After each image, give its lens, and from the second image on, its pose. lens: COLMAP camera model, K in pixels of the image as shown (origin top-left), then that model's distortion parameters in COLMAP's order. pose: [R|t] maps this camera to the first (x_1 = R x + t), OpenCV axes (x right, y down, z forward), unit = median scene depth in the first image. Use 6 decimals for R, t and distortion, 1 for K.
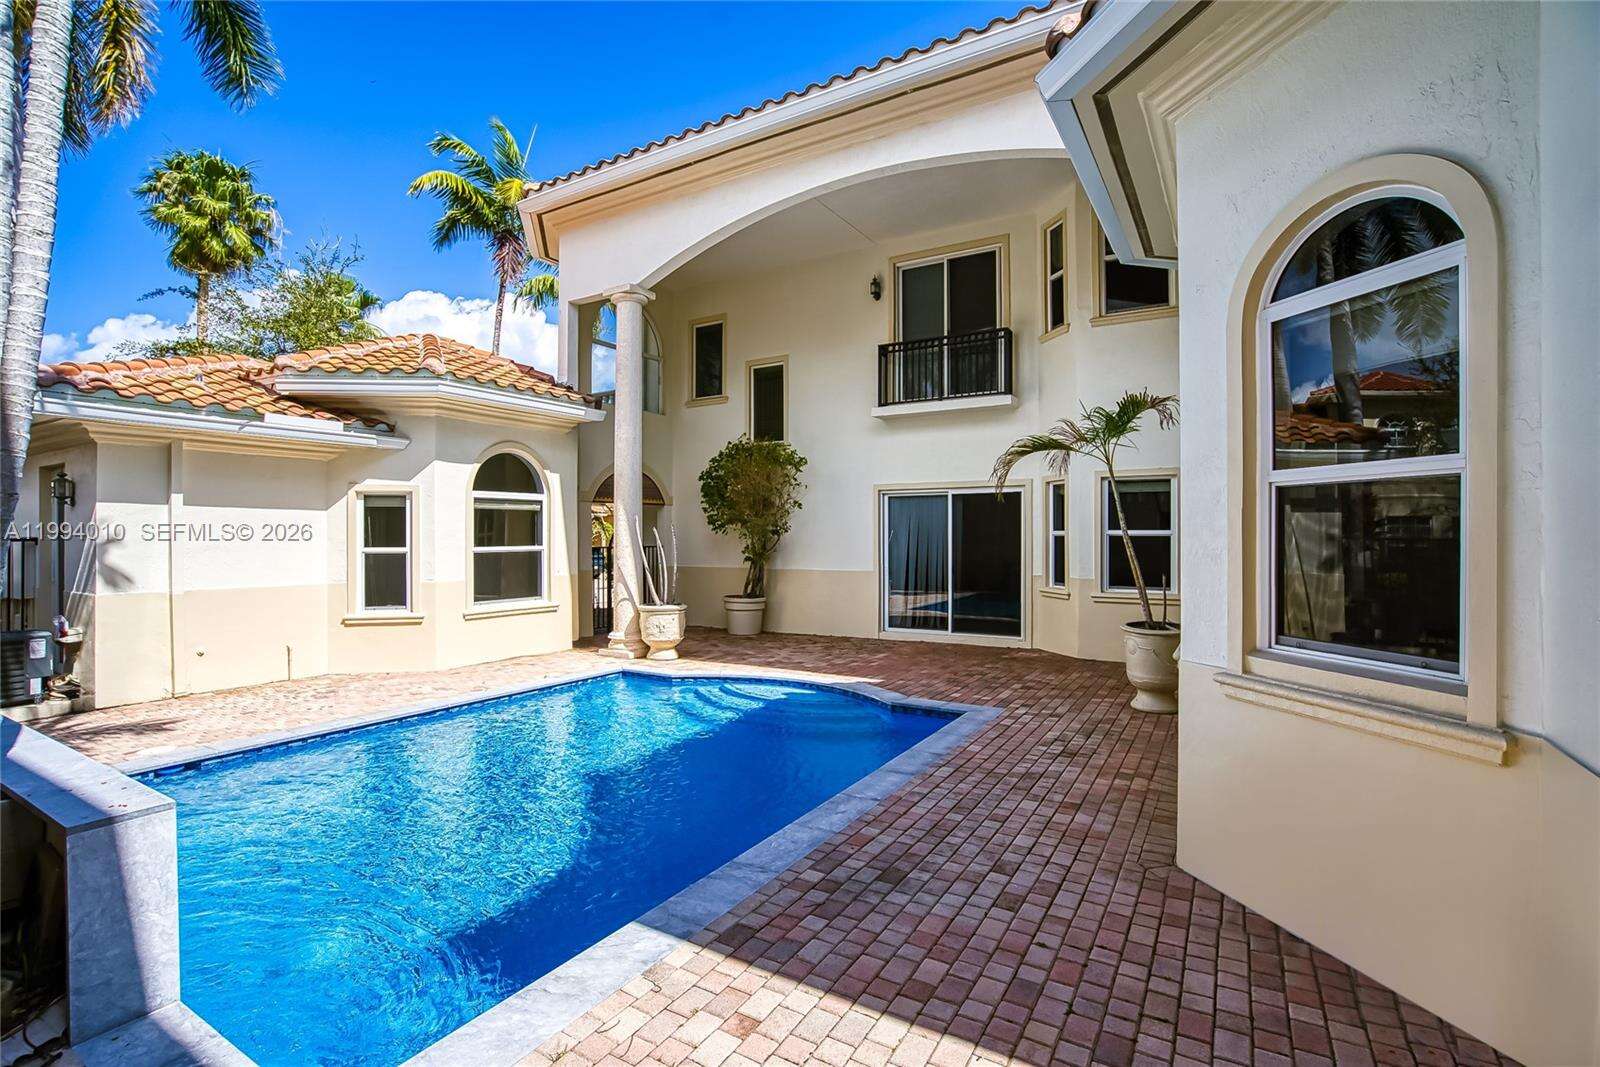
lens RADIAL K [[733.9, 0, 795.4], [0, 733.9, 531.1], [0, 0, 1]] dist [-0.000648, -0.000126]
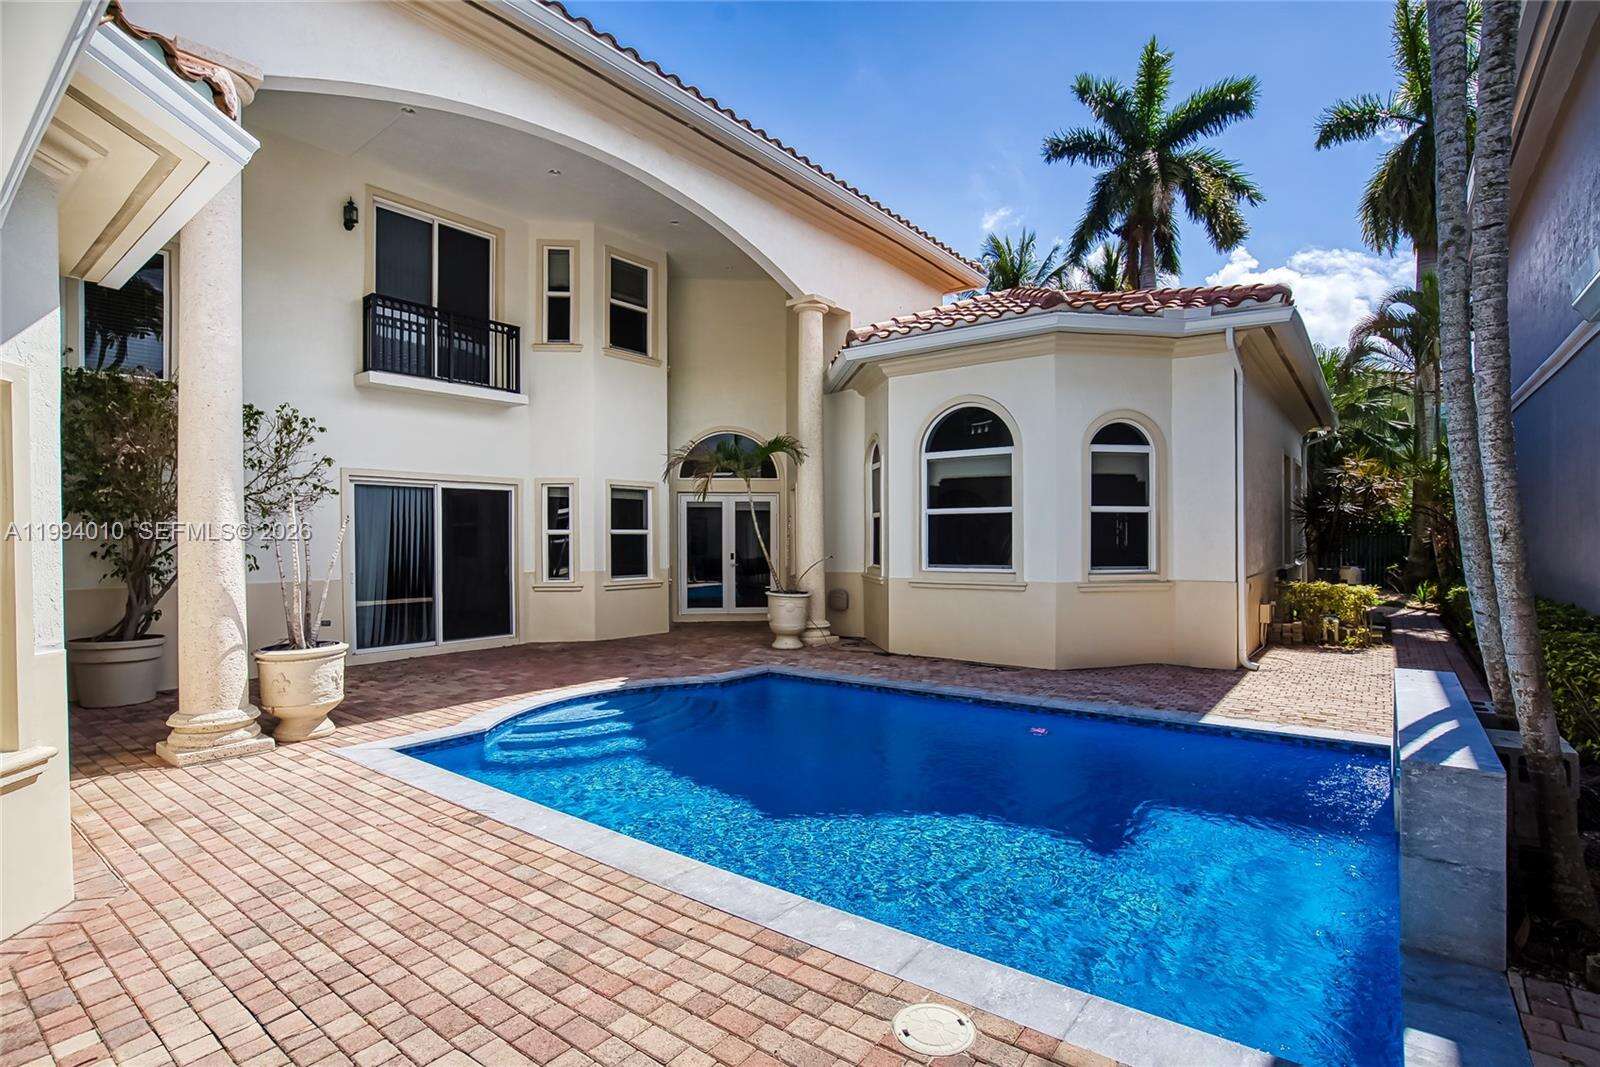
lens RADIAL K [[733.9, 0, 795.6], [0, 733.9, 532.3], [0, 0, 1]] dist [-0.000648, -0.000126]
pose [[0.173816, -0.000155, 0.984778, -0.616230], [0.002335, 0.999997, -0.000254, 0.005284], [-0.984775, 0.002344, 0.173816, 0.438055]]
